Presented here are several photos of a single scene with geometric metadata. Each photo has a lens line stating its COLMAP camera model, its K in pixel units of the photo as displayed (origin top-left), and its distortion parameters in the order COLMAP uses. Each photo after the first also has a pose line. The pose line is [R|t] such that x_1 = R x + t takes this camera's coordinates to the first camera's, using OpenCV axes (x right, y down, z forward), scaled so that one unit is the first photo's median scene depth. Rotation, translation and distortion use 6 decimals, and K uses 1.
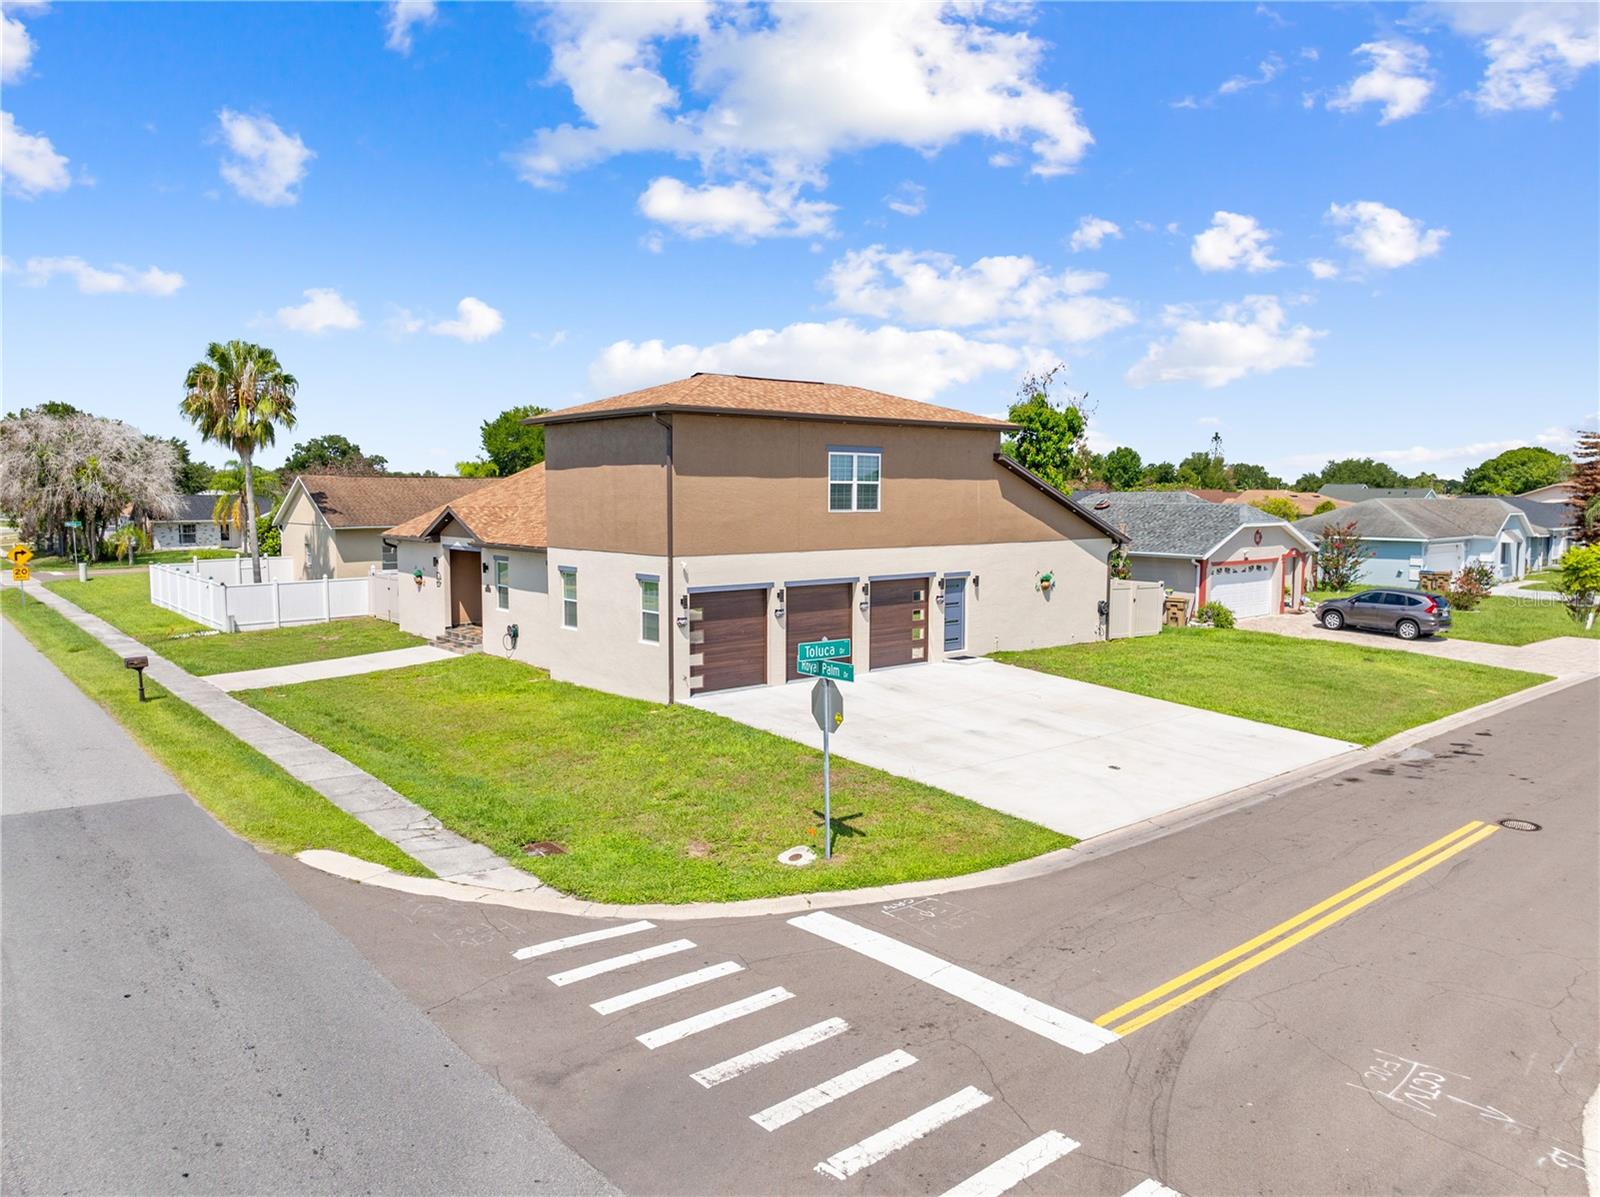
lens RADIAL K [[1126.0, 0, 809.0], [0, 1126.0, 595.4], [0, 0, 1]] dist [-0.035886, -0.000388]
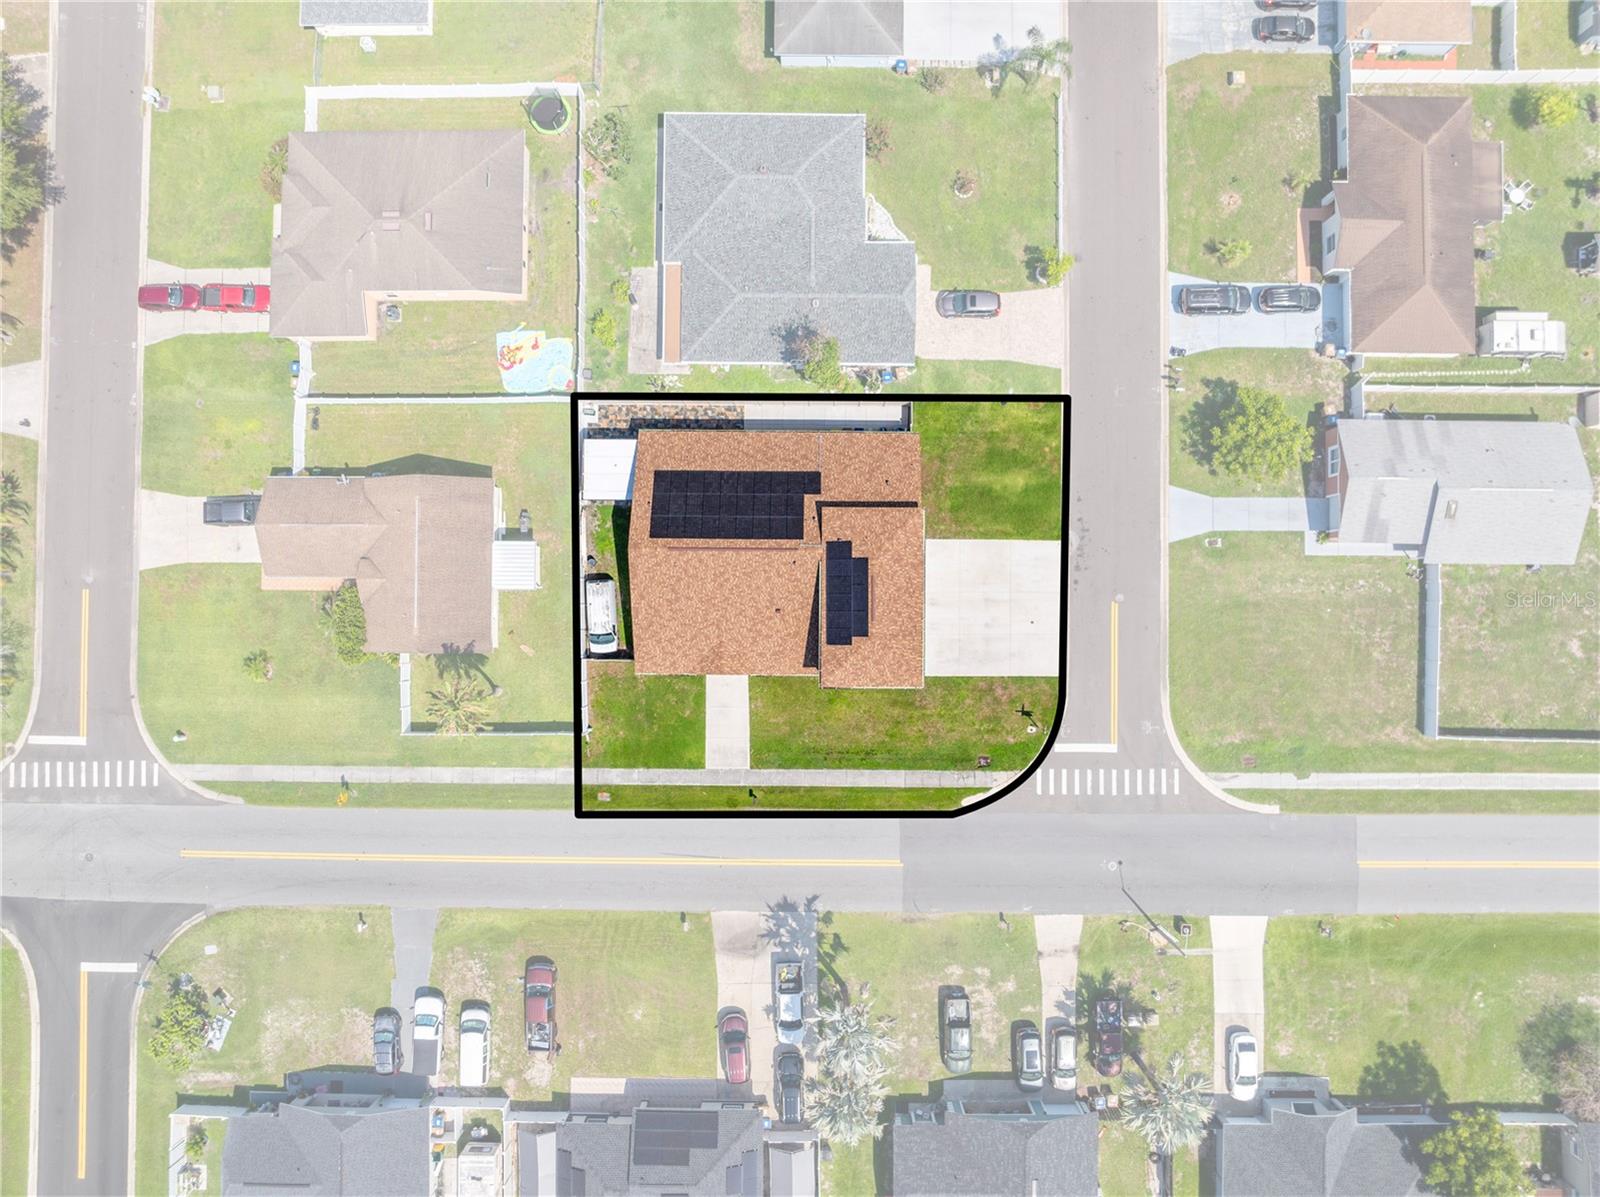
lens RADIAL K [[1123.5, 0, 808.2], [0, 1123.5, 593.5], [0, 0, 1]] dist [-0.010174, -0.069619]
pose [[0.650678, -0.759264, 0.011688, -0.140884], [0.074936, 0.079520, 0.994013, -2.678940], [-0.755647, -0.645906, 0.108638, 0.881018]]
